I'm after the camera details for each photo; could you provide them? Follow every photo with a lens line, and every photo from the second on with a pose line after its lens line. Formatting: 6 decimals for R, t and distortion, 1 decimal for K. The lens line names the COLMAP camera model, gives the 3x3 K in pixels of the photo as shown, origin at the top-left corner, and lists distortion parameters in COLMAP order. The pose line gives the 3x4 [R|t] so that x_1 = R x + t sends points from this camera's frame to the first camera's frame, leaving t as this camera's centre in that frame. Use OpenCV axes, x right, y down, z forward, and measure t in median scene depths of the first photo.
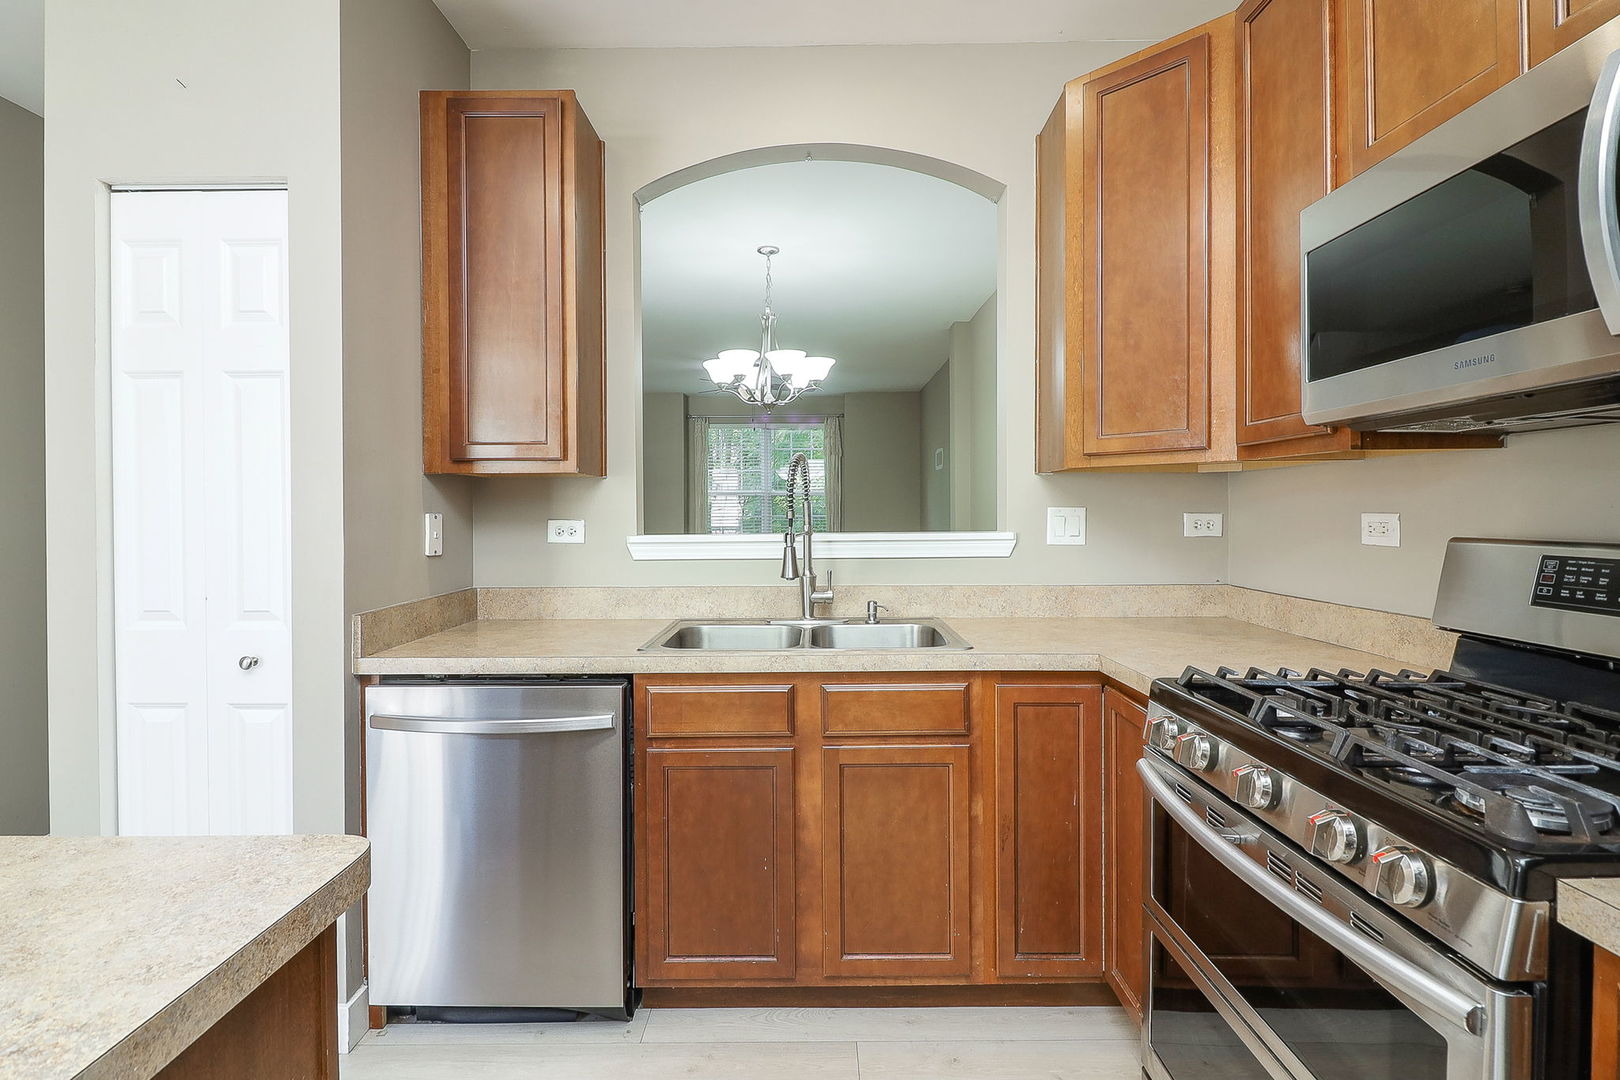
lens RADIAL K [[772.2, 0, 810.8], [0, 772.2, 524.1], [0, 0, 1]] dist [0.003336, -0.000266]
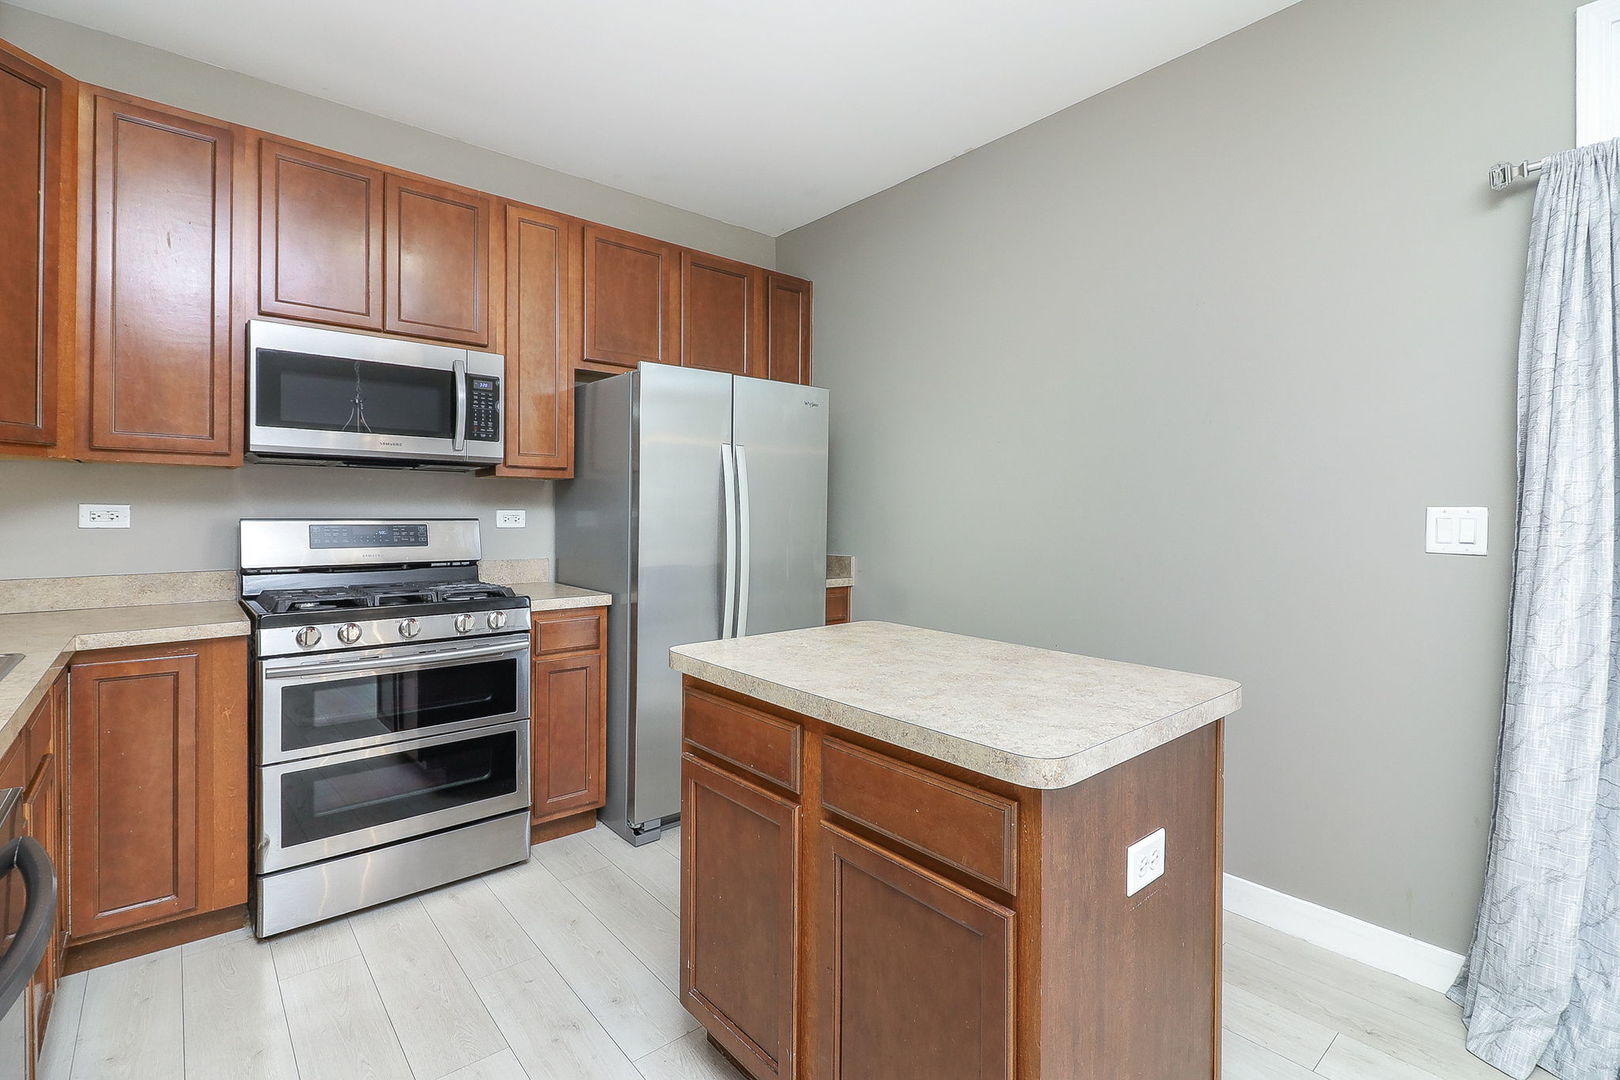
lens RADIAL K [[746.5, 0, 790.6], [0, 746.5, 518.4], [0, 0, 1]] dist [0.003907, 0.000561]
pose [[-0.635528, -0.012154, 0.771982, -1.048736], [0.005098, 0.999788, 0.019937, -0.009340], [-0.772061, 0.016606, -0.635332, 0.930006]]
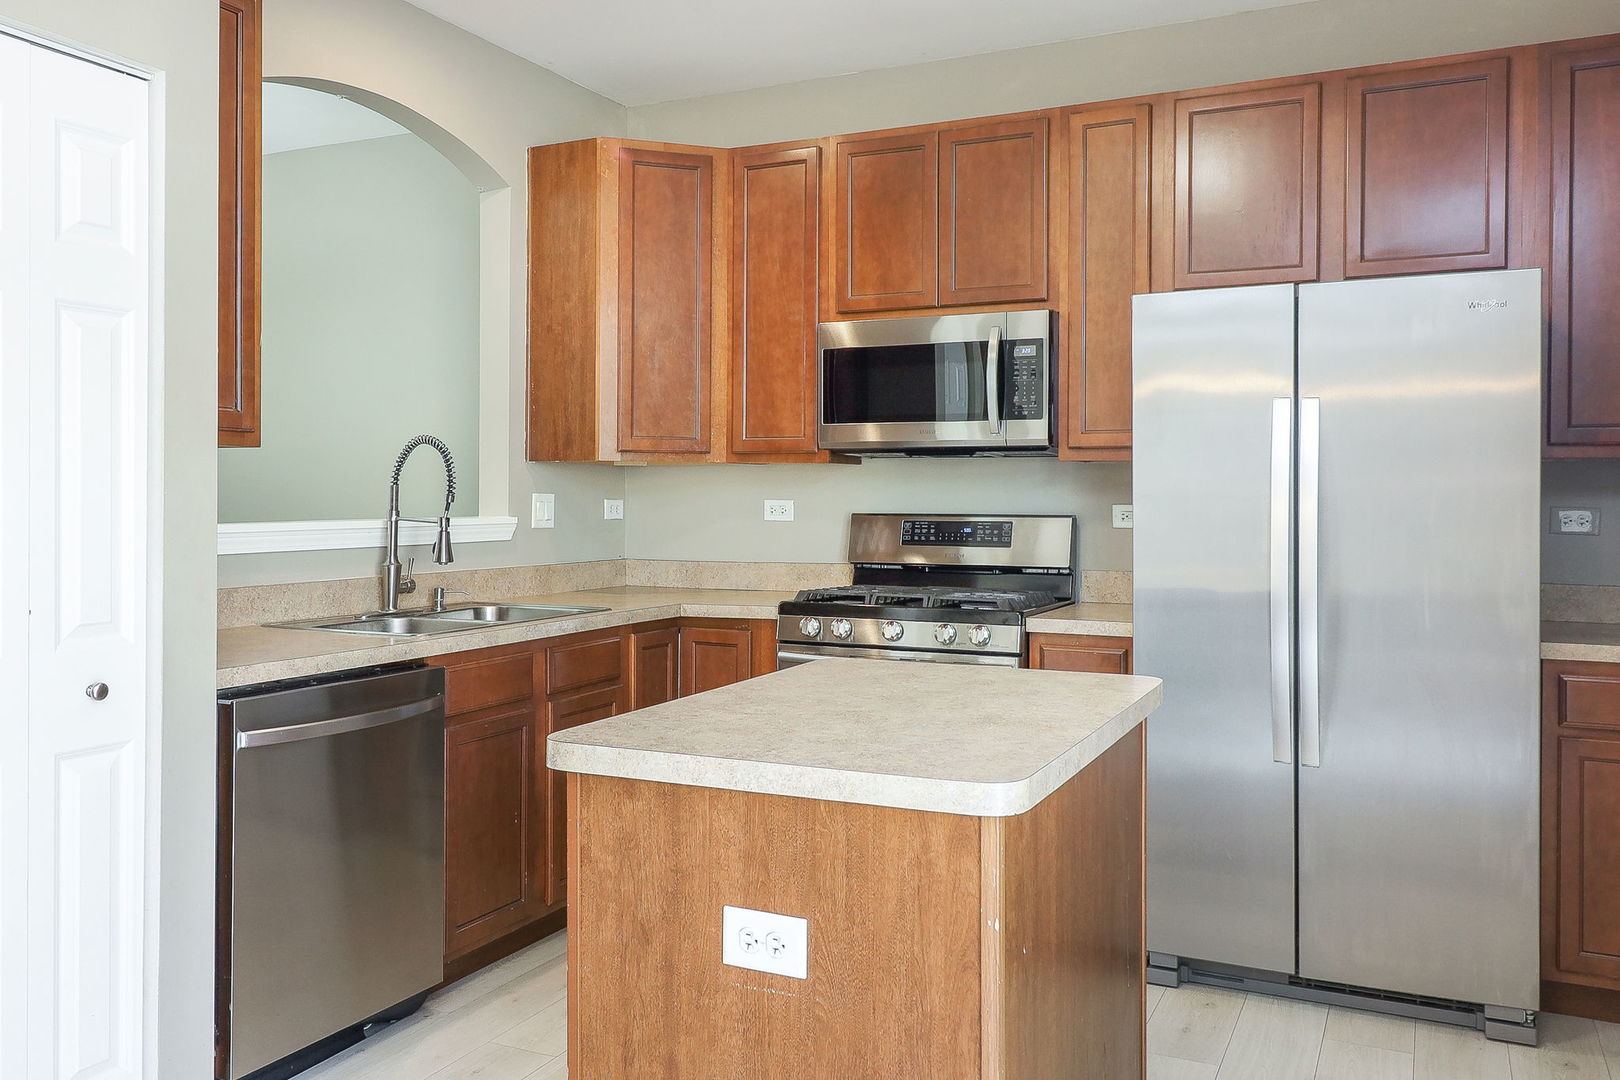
lens RADIAL K [[1274.6, 0, 813.3], [0, 1274.6, 529.1], [0, 0, 1]] dist [-0.015514, -0.000735]
pose [[0.436348, -0.018081, 0.899596, -1.537239], [0.009594, 0.999835, 0.015442, 0.006264], [-0.899727, 0.001892, 0.436450, -0.175034]]
